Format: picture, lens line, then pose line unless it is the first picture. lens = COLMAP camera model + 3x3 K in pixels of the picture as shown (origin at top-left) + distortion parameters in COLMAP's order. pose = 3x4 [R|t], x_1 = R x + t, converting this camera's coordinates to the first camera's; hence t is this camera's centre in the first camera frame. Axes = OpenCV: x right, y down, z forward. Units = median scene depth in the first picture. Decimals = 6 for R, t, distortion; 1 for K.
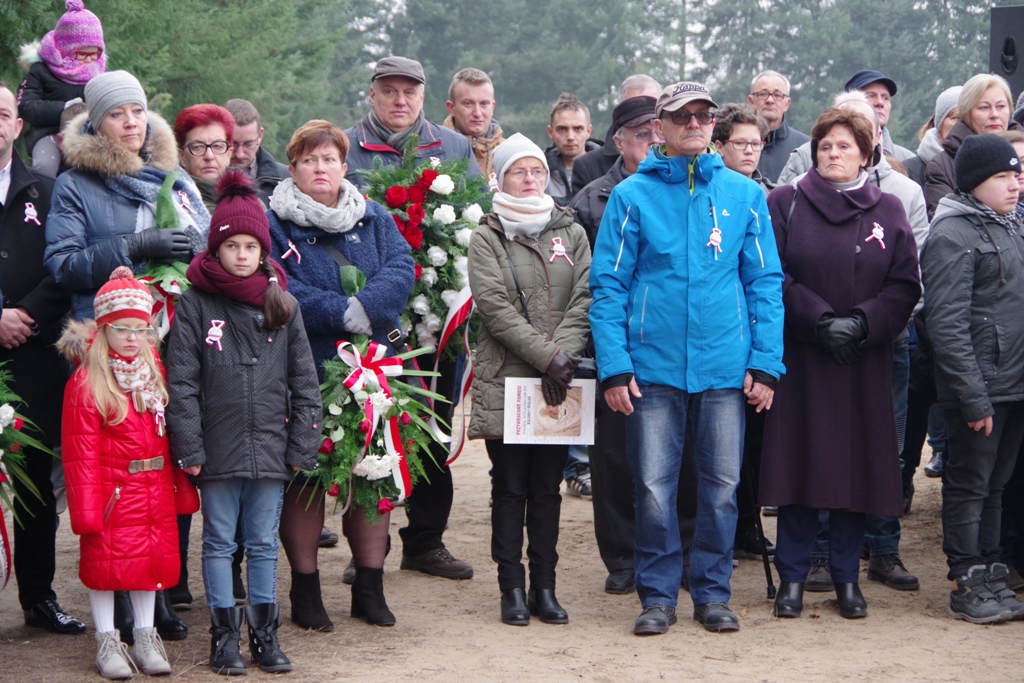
lens RADIAL K [[2662.3, 0, 511.7], [0, 2662.3, 361.0], [0, 0, 1]] dist [-0.039450, 0.123816]
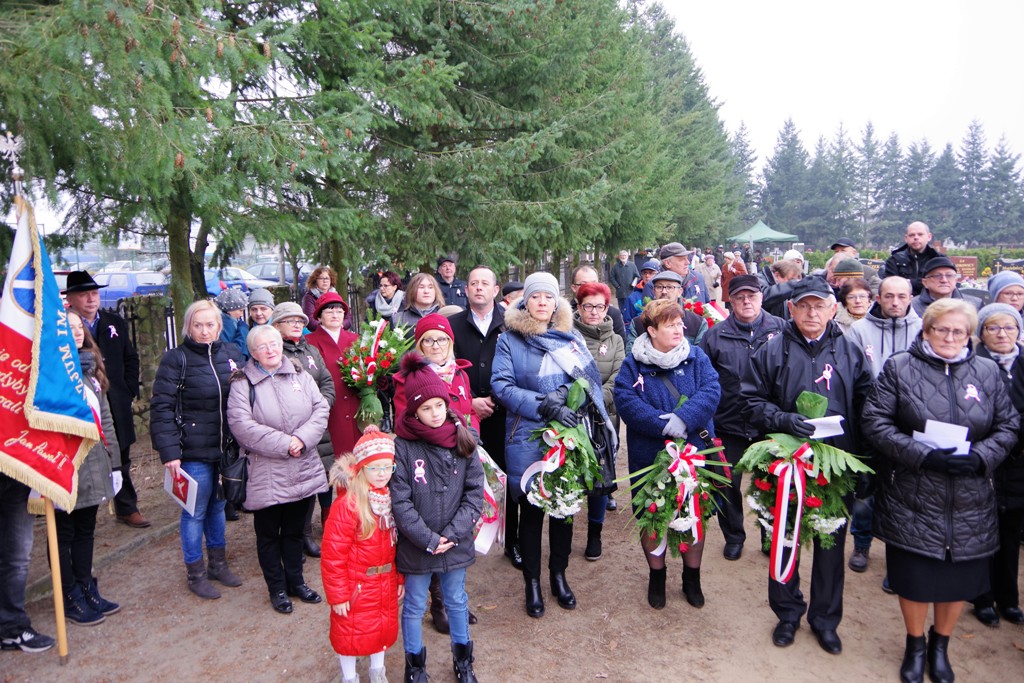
lens RADIAL K [[830.2, 0, 507.2], [0, 830.2, 345.1], [0, 0, 1]] dist [-0.057451, 0.155613]
pose [[0.942087, 0.028976, -0.334113, 0.009955], [-0.010858, 0.998374, 0.055968, -0.092445], [0.335192, -0.049099, 0.940870, 0.508189]]
